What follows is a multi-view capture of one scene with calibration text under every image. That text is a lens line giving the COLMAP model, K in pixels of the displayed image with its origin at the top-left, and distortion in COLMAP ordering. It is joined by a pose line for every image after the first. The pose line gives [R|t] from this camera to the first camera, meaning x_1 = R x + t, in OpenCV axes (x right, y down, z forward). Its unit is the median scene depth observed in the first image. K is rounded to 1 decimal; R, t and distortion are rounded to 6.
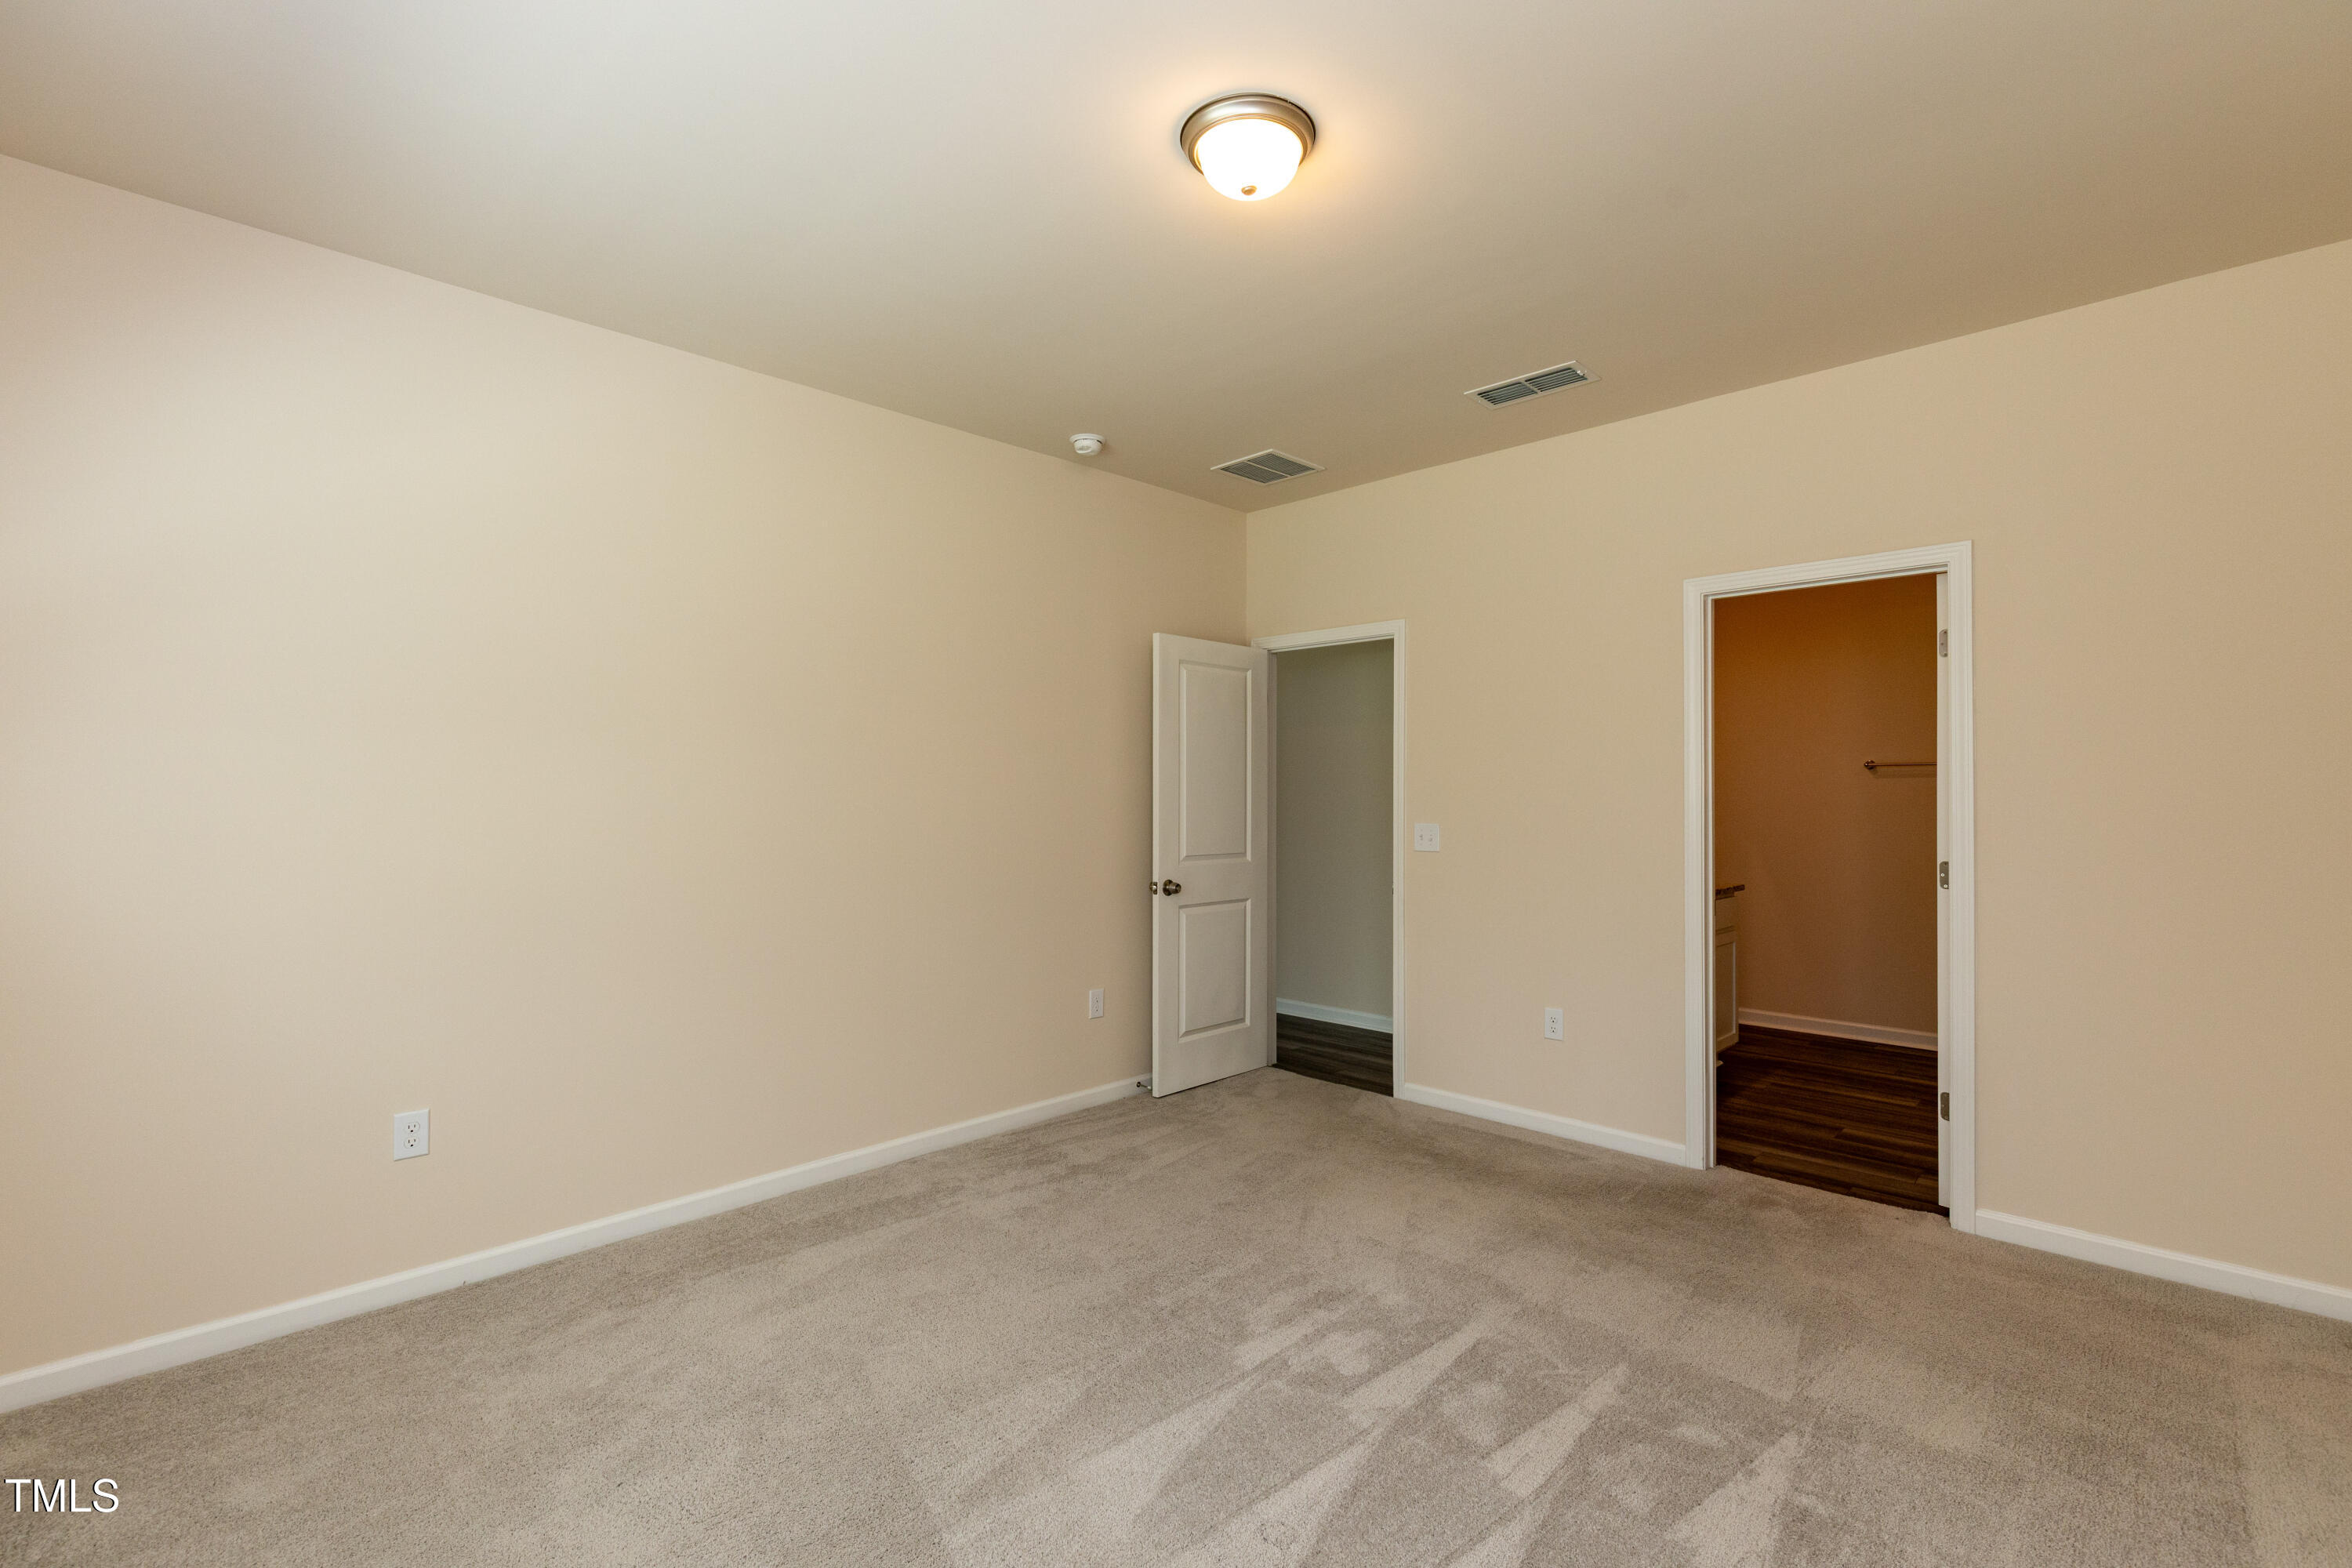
lens RADIAL K [[1060.7, 0, 1180.9], [0, 1060.7, 776.8], [0, 0, 1]] dist [0.004809, 0.000949]
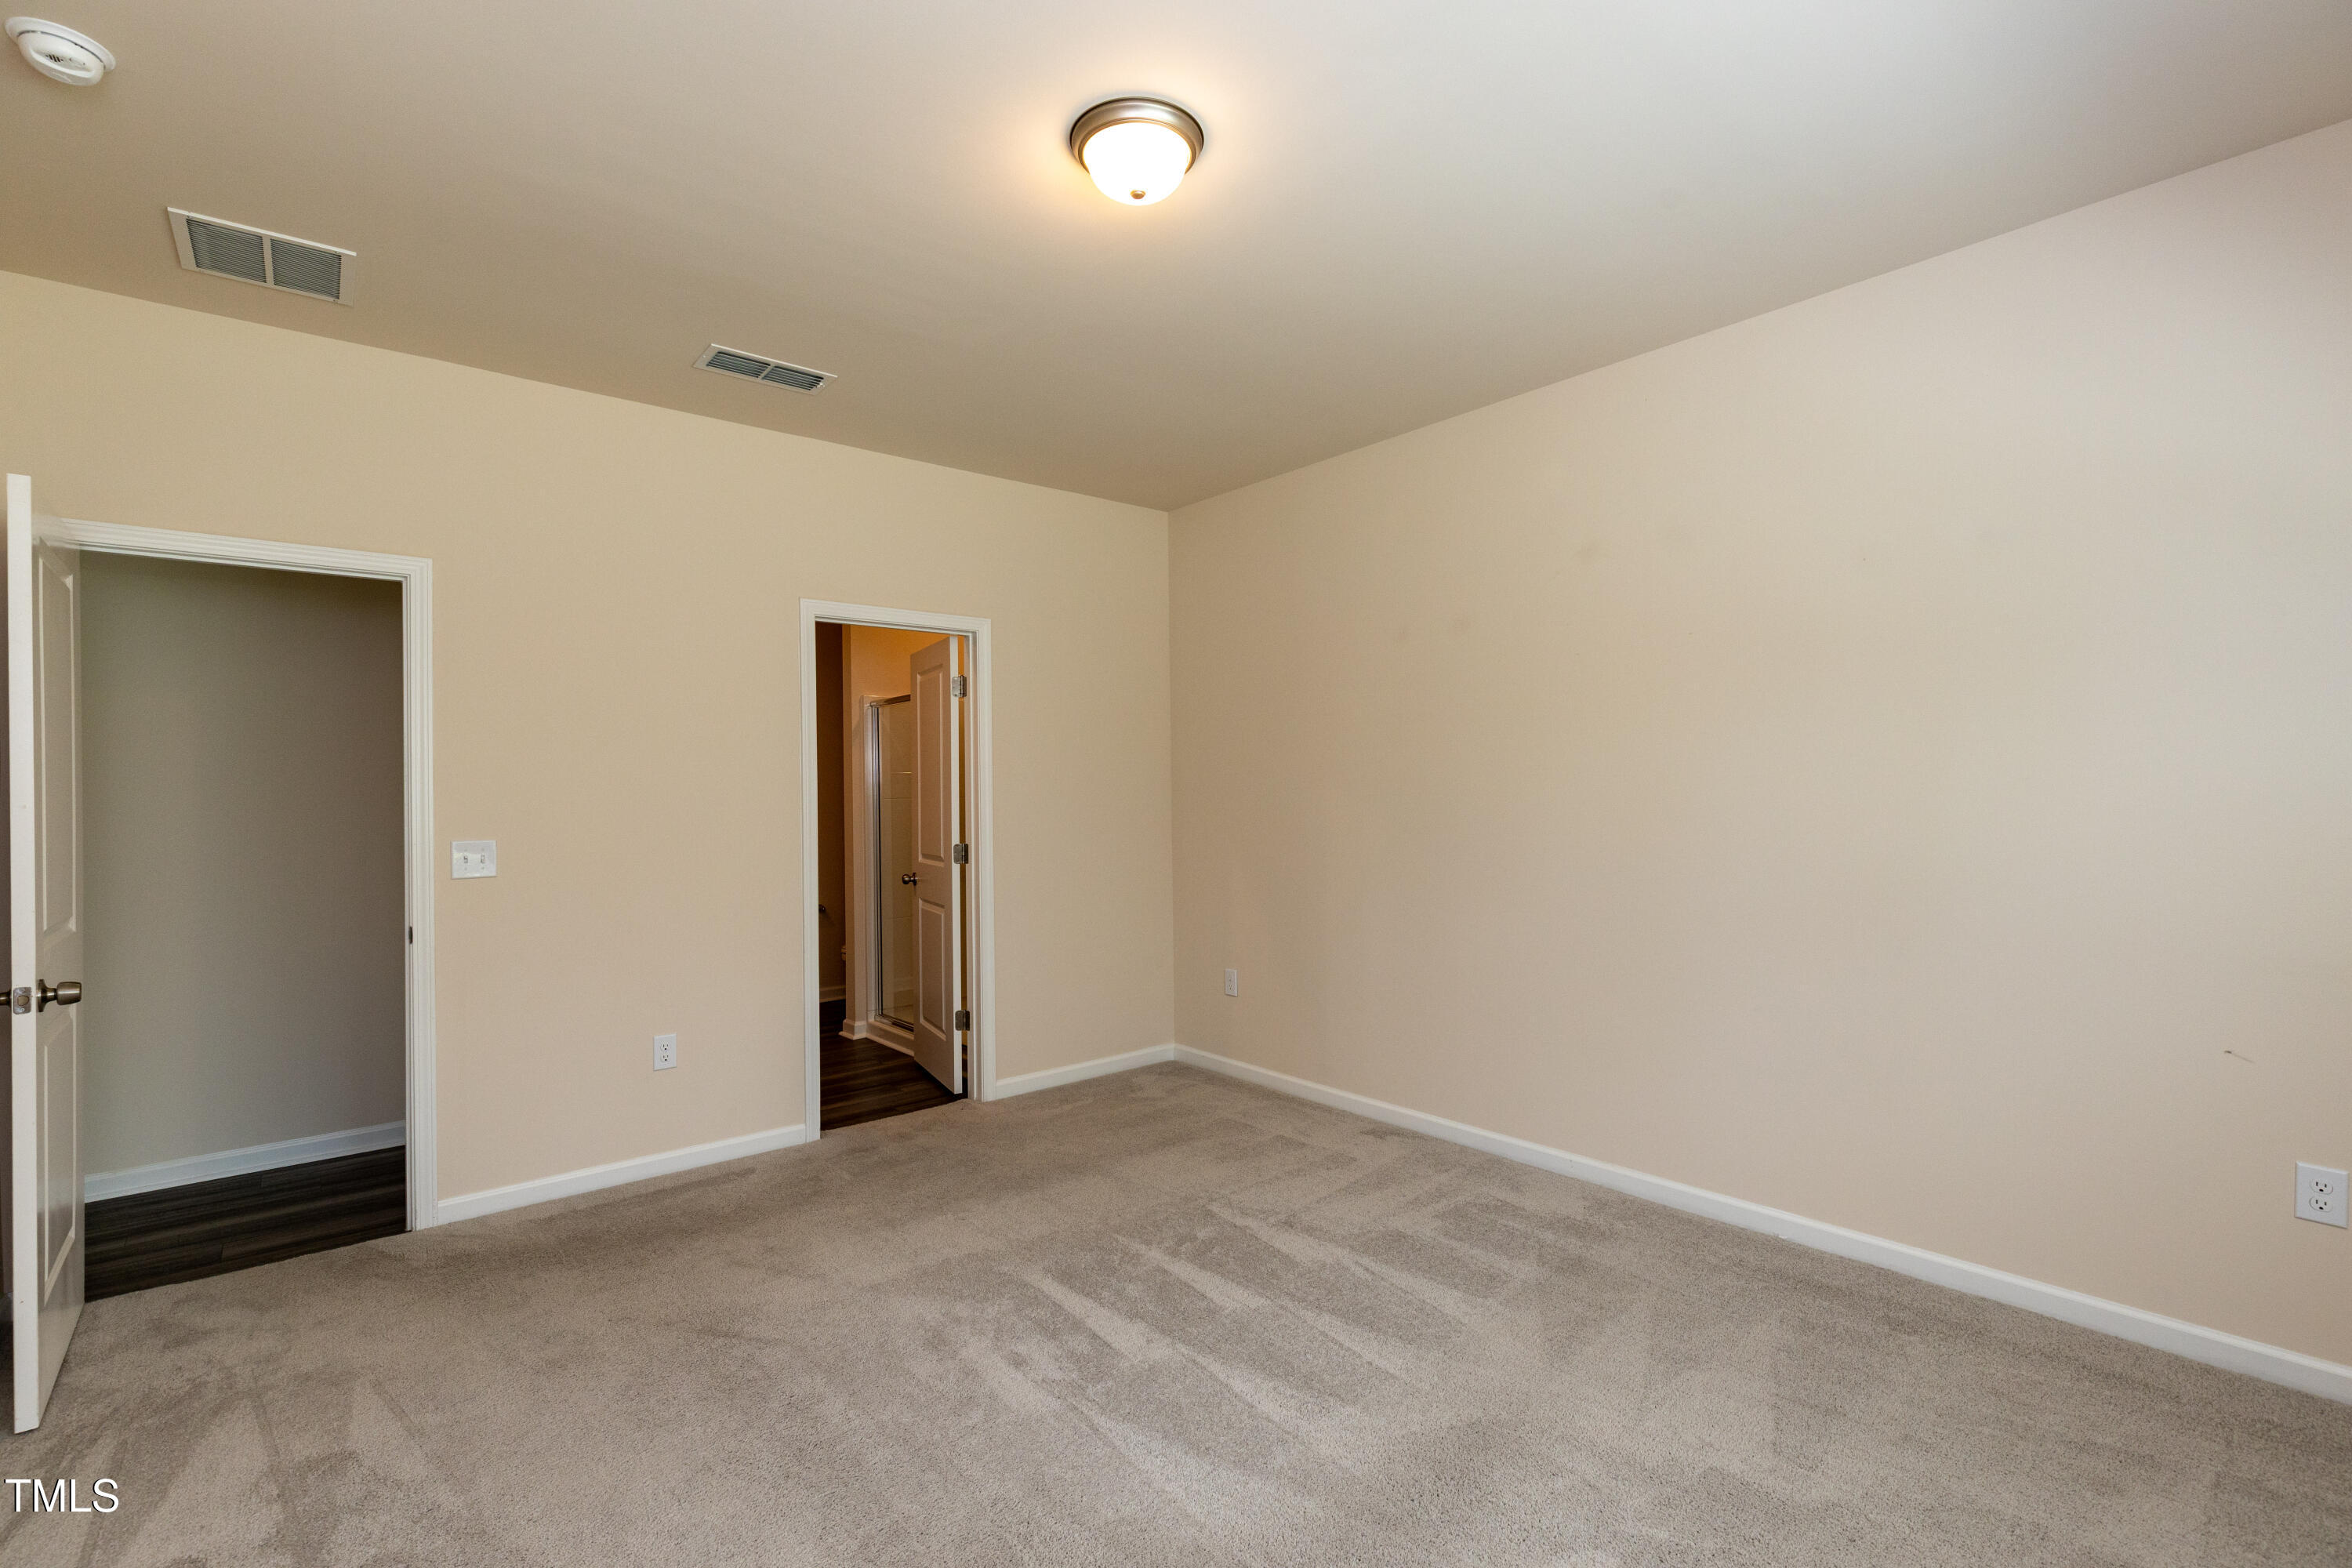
lens RADIAL K [[1060.7, 0, 1160.5], [0, 1060.7, 781.6], [0, 0, 1]] dist [0.004809, 0.000949]
pose [[0.109285, 0.009656, 0.993964, -0.472943], [0.001139, 0.999951, -0.009840, 0.009787], [-0.994010, 0.002207, 0.109269, 0.443786]]
